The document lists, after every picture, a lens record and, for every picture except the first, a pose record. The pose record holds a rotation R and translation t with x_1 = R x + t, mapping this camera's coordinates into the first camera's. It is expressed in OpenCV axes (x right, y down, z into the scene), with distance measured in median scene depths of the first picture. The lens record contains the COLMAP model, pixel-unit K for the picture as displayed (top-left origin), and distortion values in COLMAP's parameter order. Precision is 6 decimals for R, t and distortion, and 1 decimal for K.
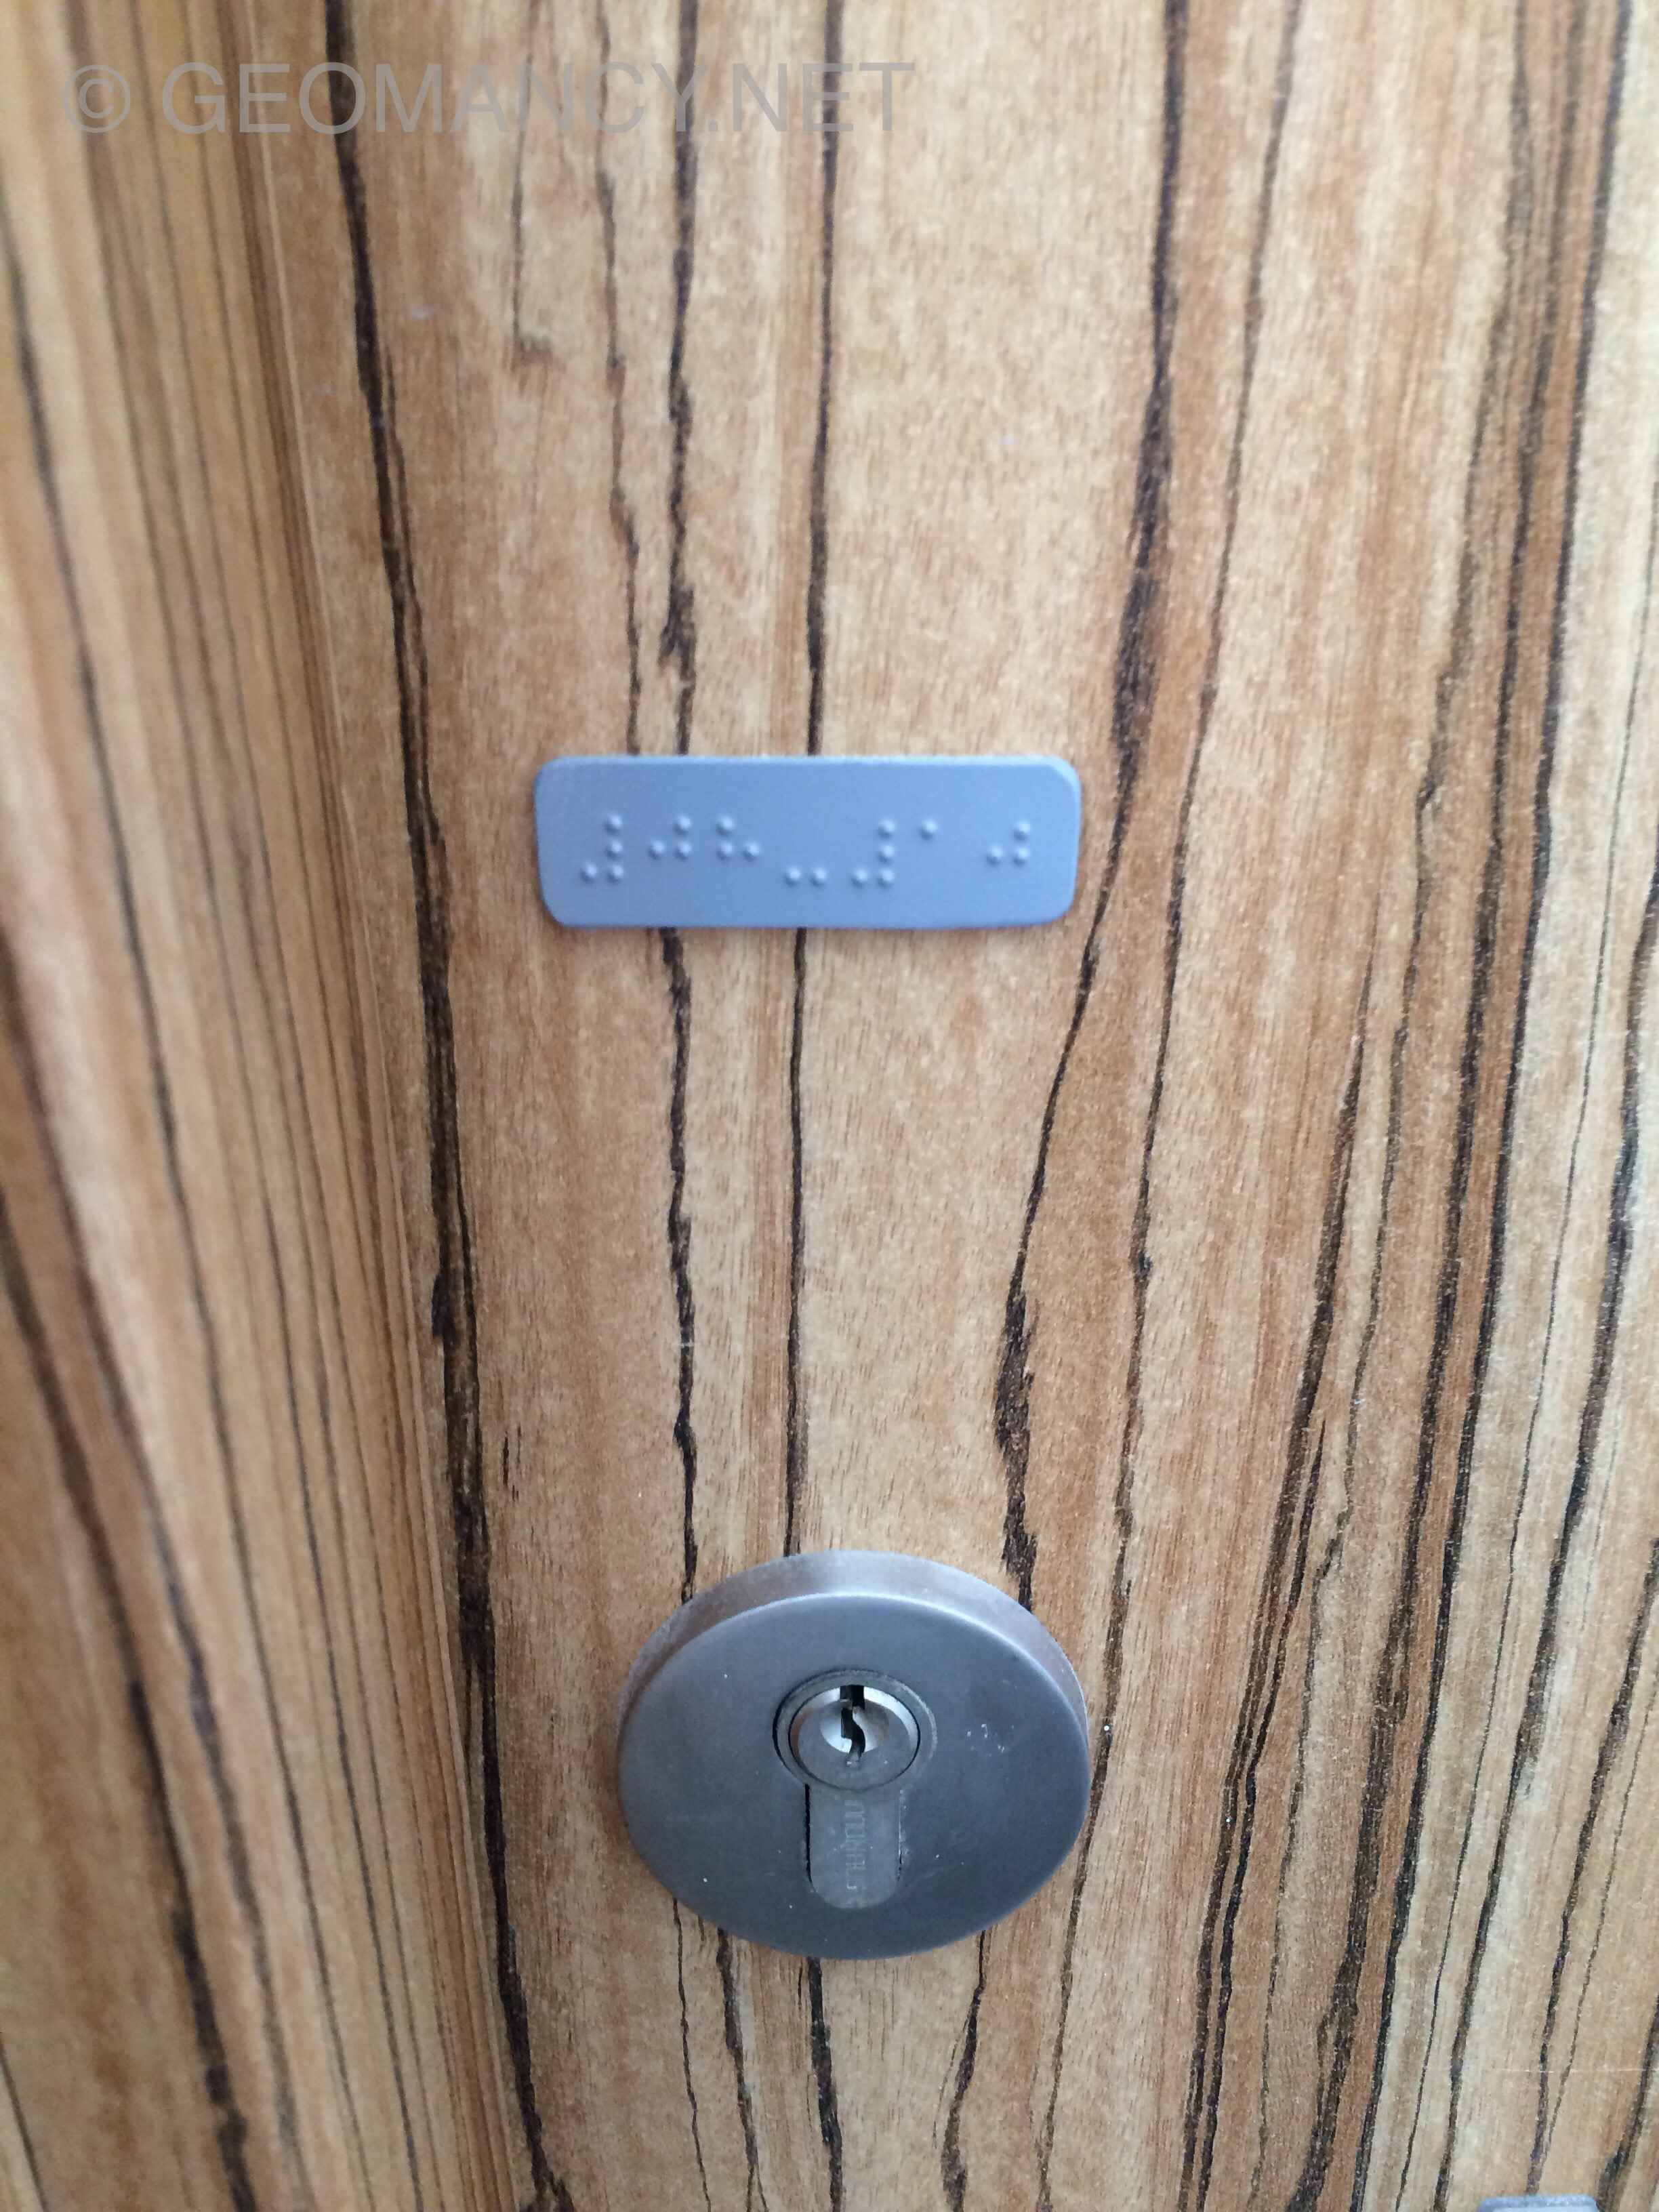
lens RADIAL K [[1952.0, 0, 822.5], [0, 1952.0, 1101.1], [0, 0, 1]] dist [0.020884, -0.098846]
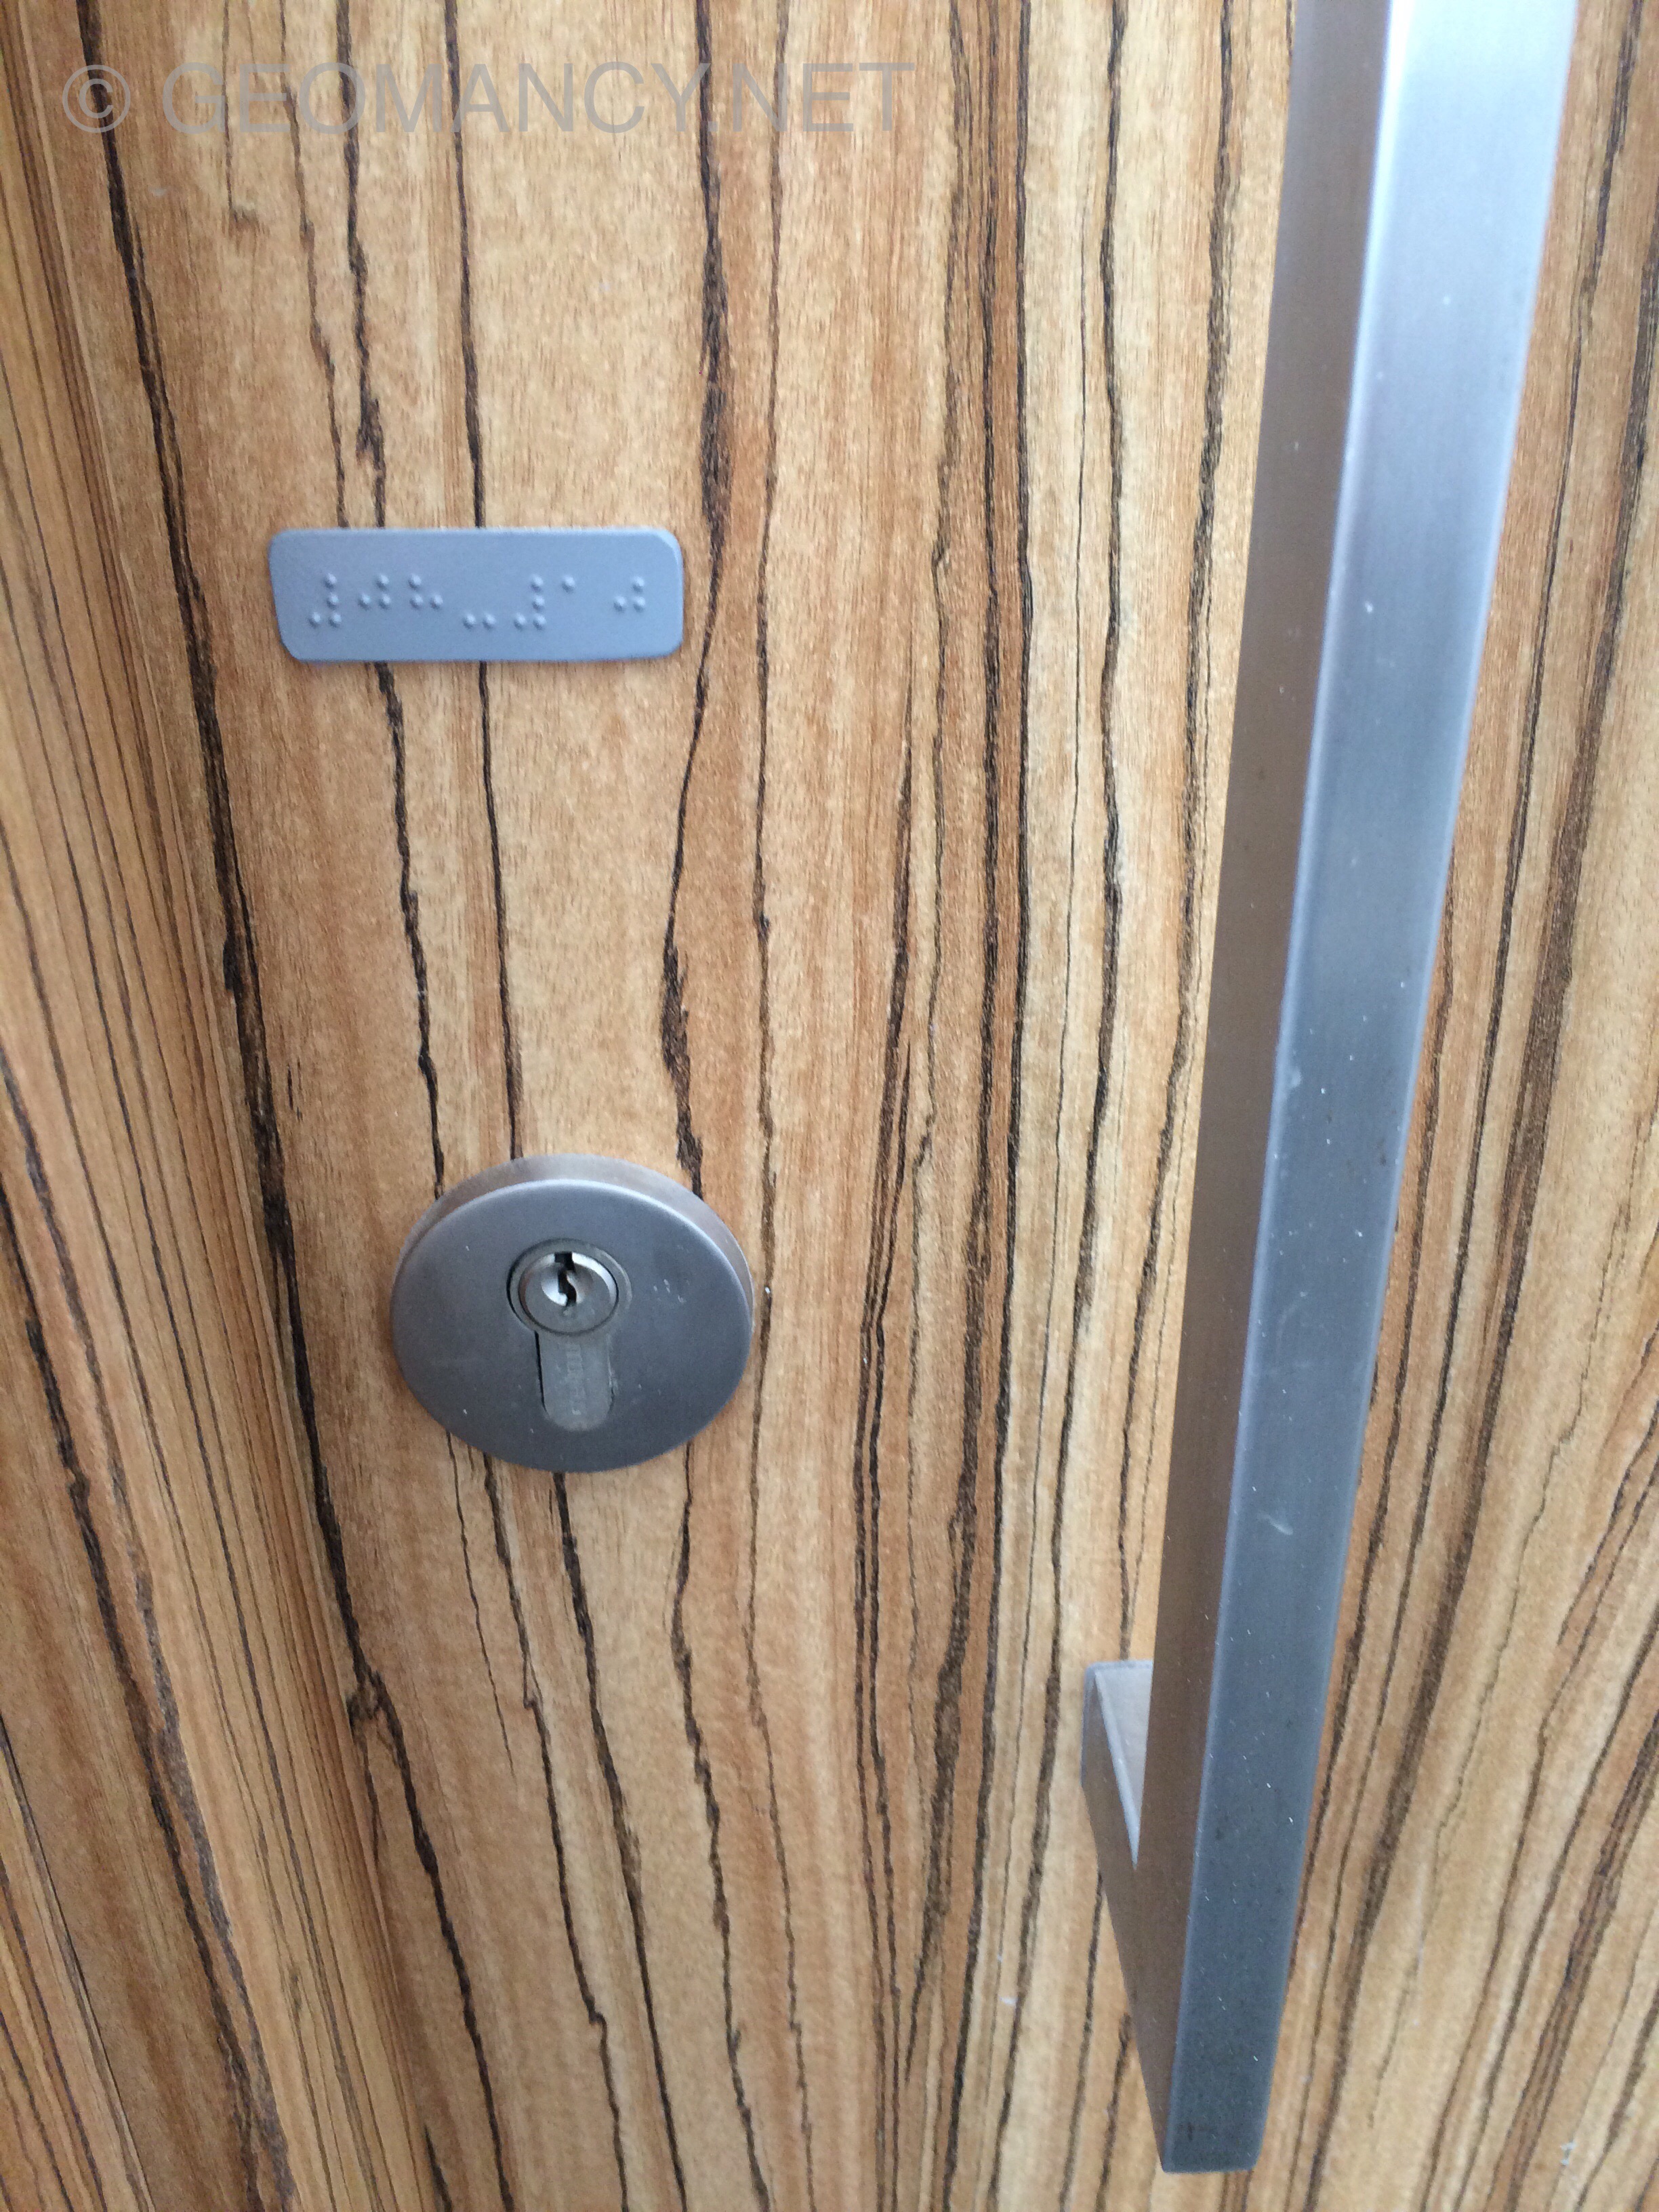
lens RADIAL K [[1863.2, 0, 834.2], [0, 1863.2, 1109.8], [0, 0, 1]] dist [0.012180, -0.078181]
pose [[0.997417, -0.026051, 0.066936, 0.131202], [0.019758, 0.995469, 0.093016, 0.098668], [-0.069056, -0.091454, 0.993412, -0.300389]]
